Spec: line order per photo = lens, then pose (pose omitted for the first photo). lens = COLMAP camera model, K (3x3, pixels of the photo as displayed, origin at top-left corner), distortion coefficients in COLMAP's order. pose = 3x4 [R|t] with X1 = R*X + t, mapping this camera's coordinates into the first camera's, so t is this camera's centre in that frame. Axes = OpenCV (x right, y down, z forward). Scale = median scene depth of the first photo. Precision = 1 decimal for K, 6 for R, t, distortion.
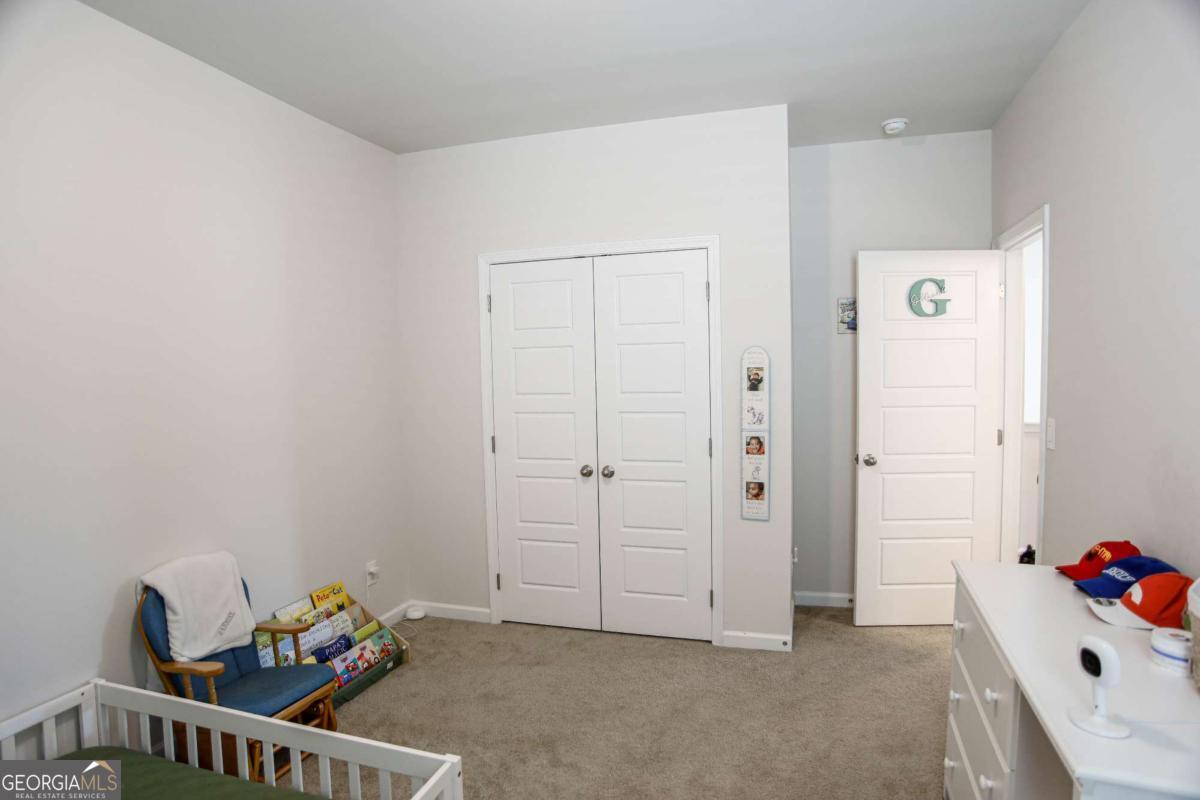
lens RADIAL K [[676.5, 0, 601.1], [0, 676.5, 403.2], [0, 0, 1]] dist [-0.114110, 0.064654]
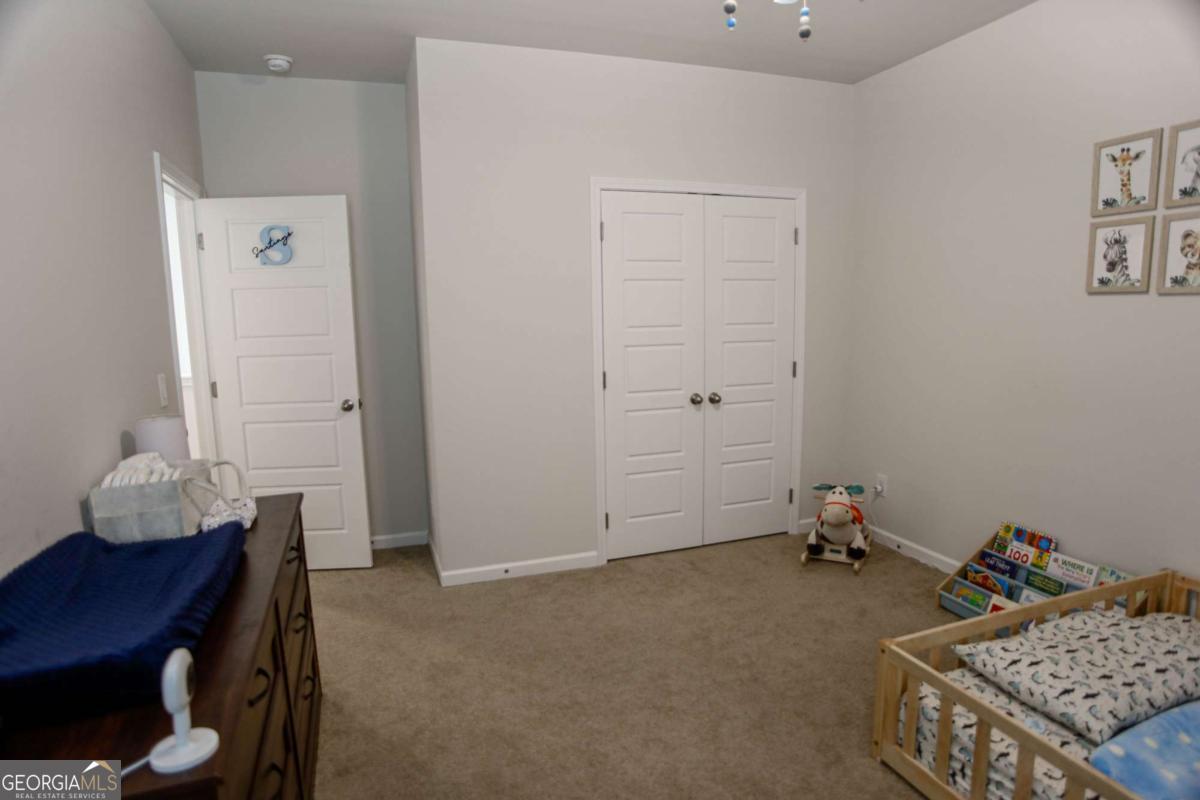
lens RADIAL K [[676.5, 0, 601.1], [0, 676.5, 403.2], [0, 0, 1]] dist [-0.114110, 0.064654]
pose [[0.795651, -0.078609, 0.600633, -0.750018], [0.028778, 0.995330, 0.092143, 0.004947], [-0.605072, -0.056028, 0.794197, 0.239821]]
